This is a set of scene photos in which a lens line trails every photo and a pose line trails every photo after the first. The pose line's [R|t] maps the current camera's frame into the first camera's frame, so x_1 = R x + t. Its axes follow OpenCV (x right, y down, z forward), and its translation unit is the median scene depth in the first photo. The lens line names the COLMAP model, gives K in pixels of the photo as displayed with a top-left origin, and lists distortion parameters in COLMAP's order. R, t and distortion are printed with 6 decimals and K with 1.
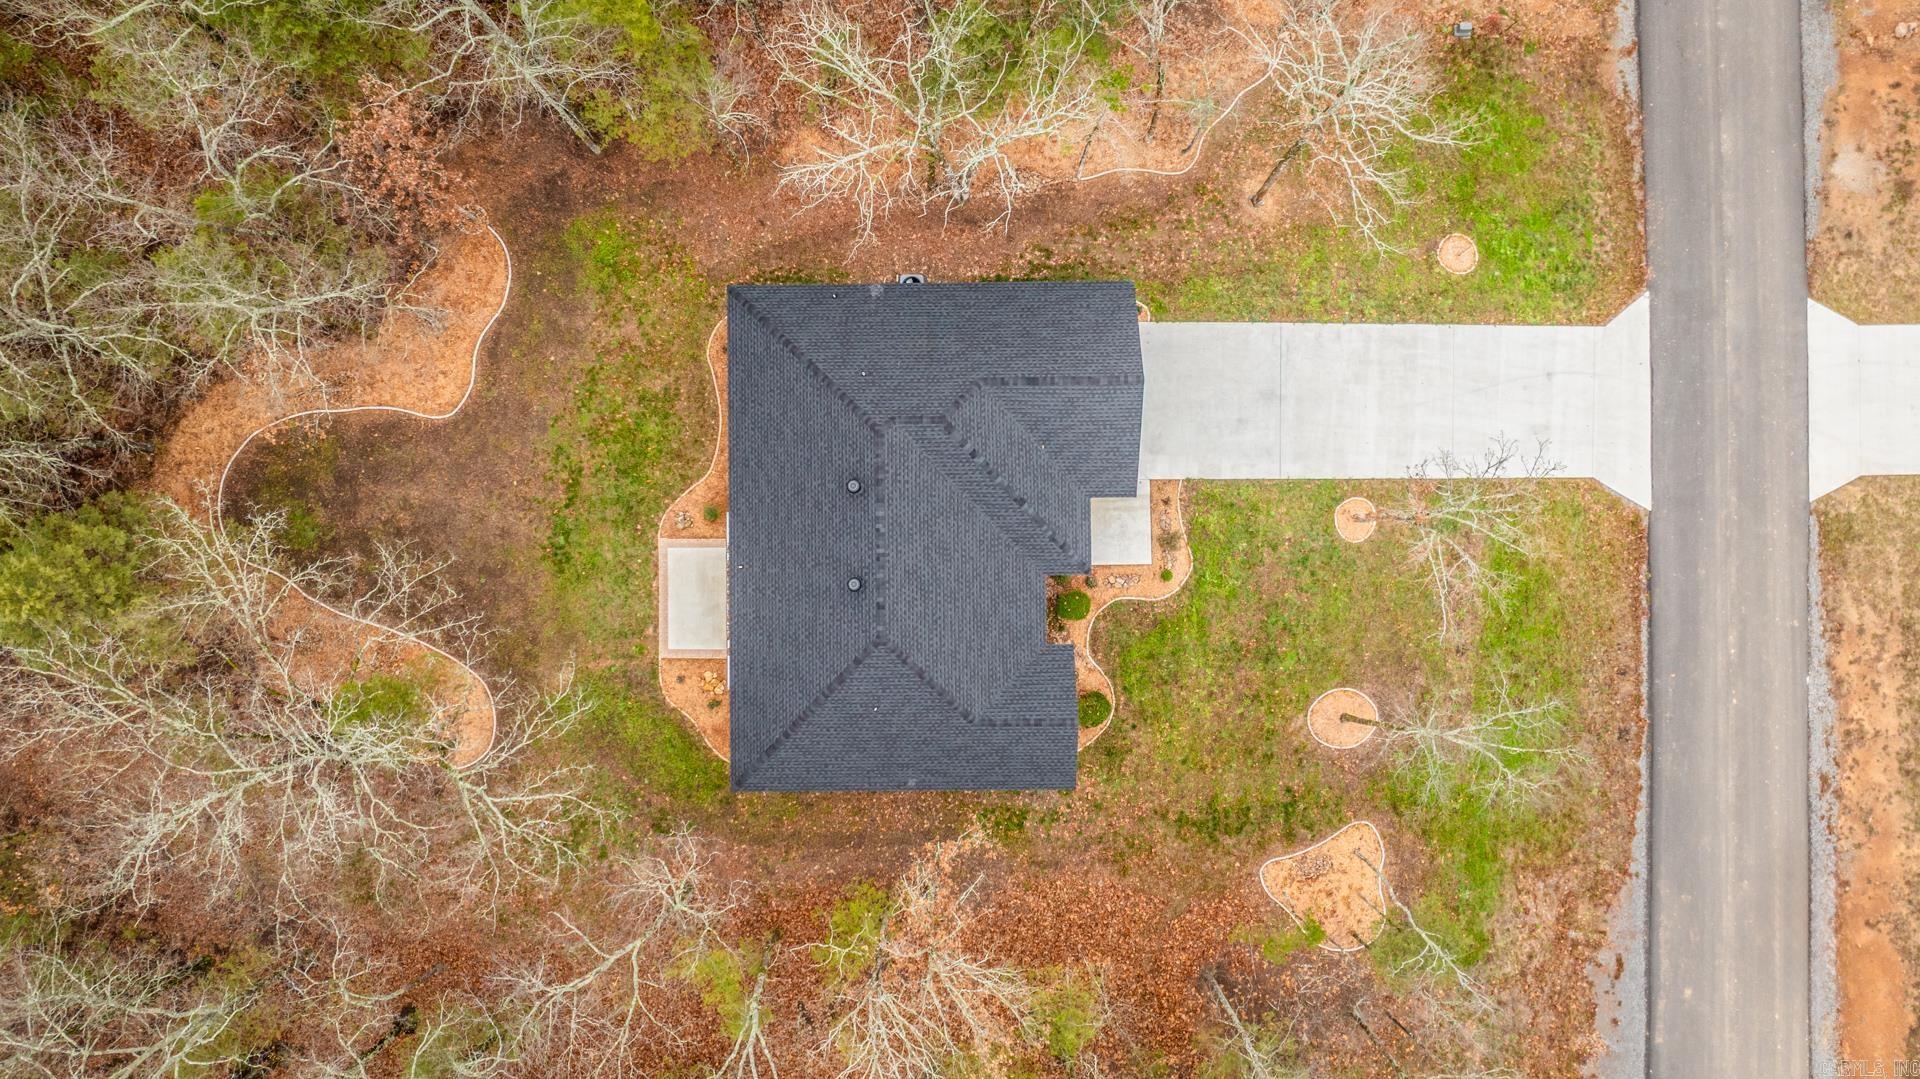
lens RADIAL K [[1351.0, 0, 960.0], [0, 1351.0, 539.5], [0, 0, 1]] dist [0.008781, -0.000264]
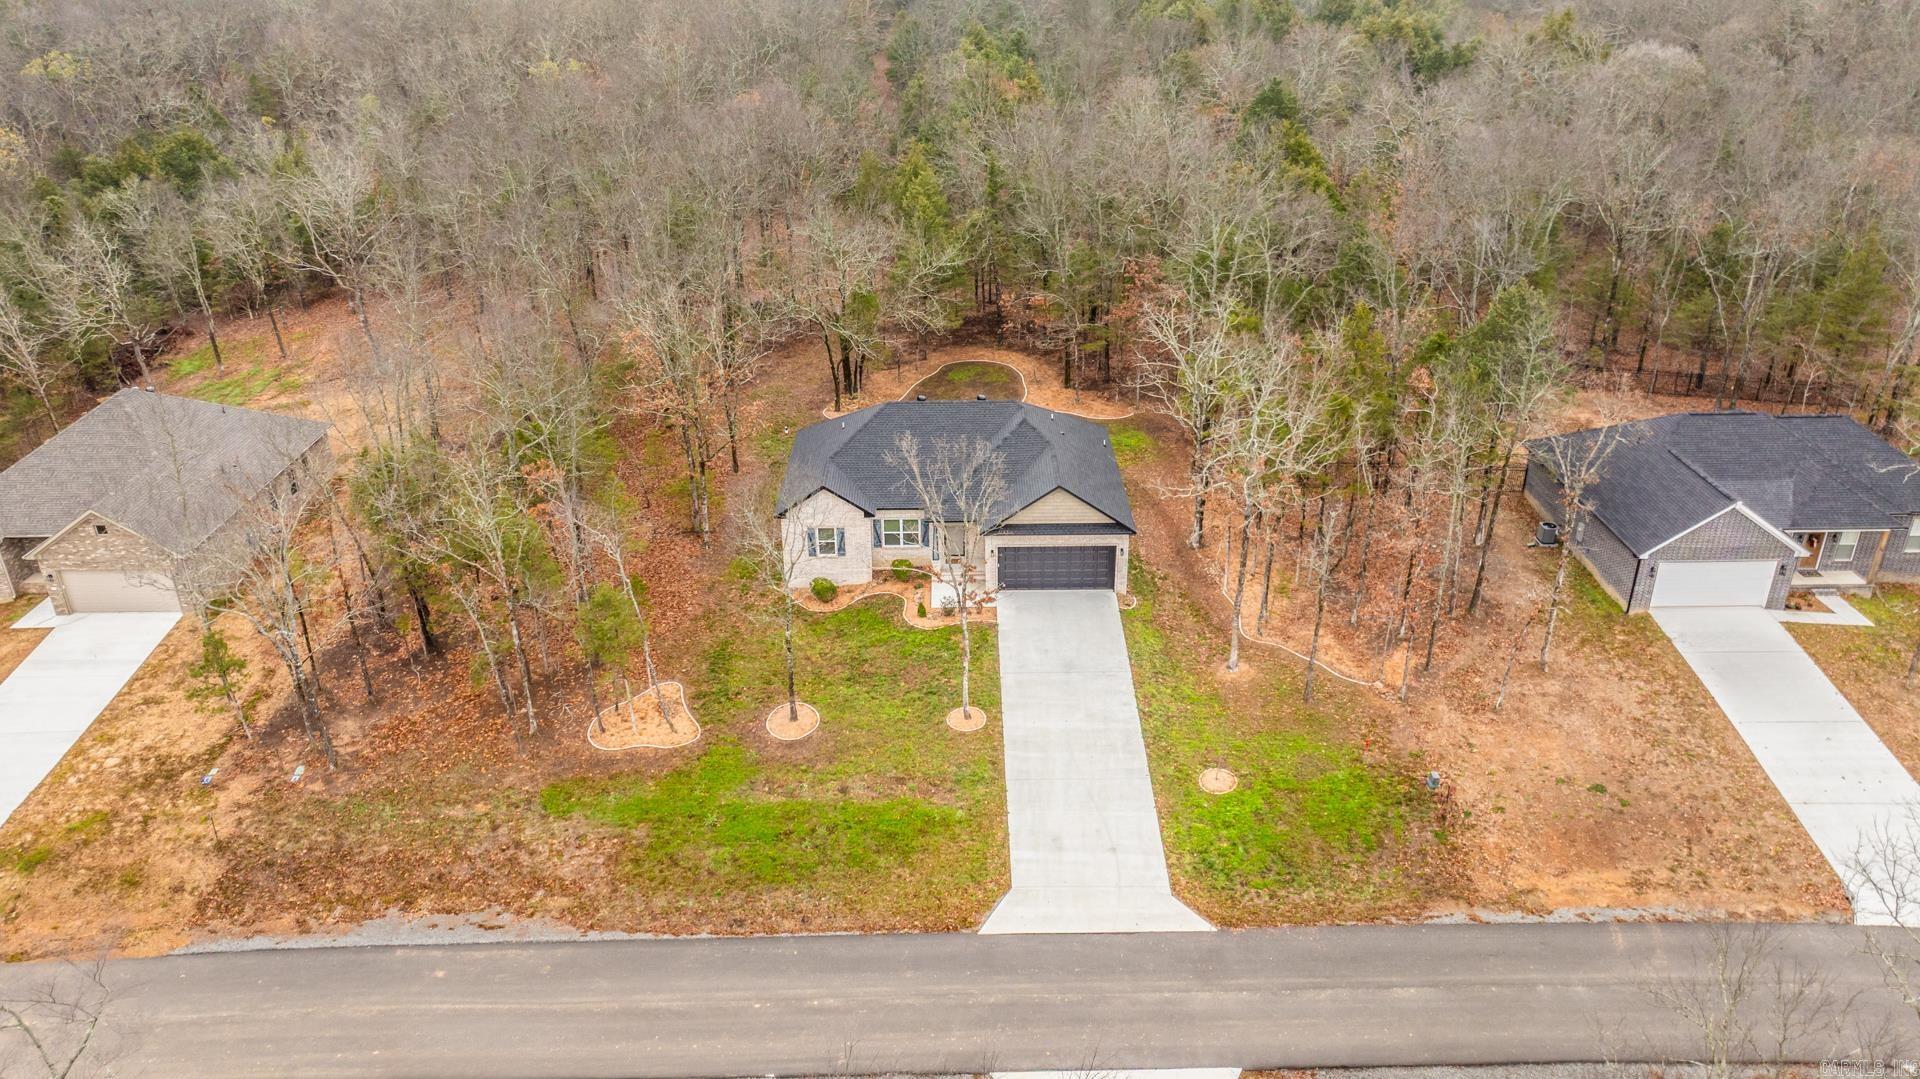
lens RADIAL K [[1351.0, 0, 960.0], [0, 1351.0, 539.5], [0, 0, 1]] dist [0.008781, -0.000264]
pose [[-0.003806, 0.435161, -0.900345, 1.220232], [-0.999815, 0.015341, 0.011641, -0.024108], [0.018877, 0.900222, 0.435022, 0.360308]]
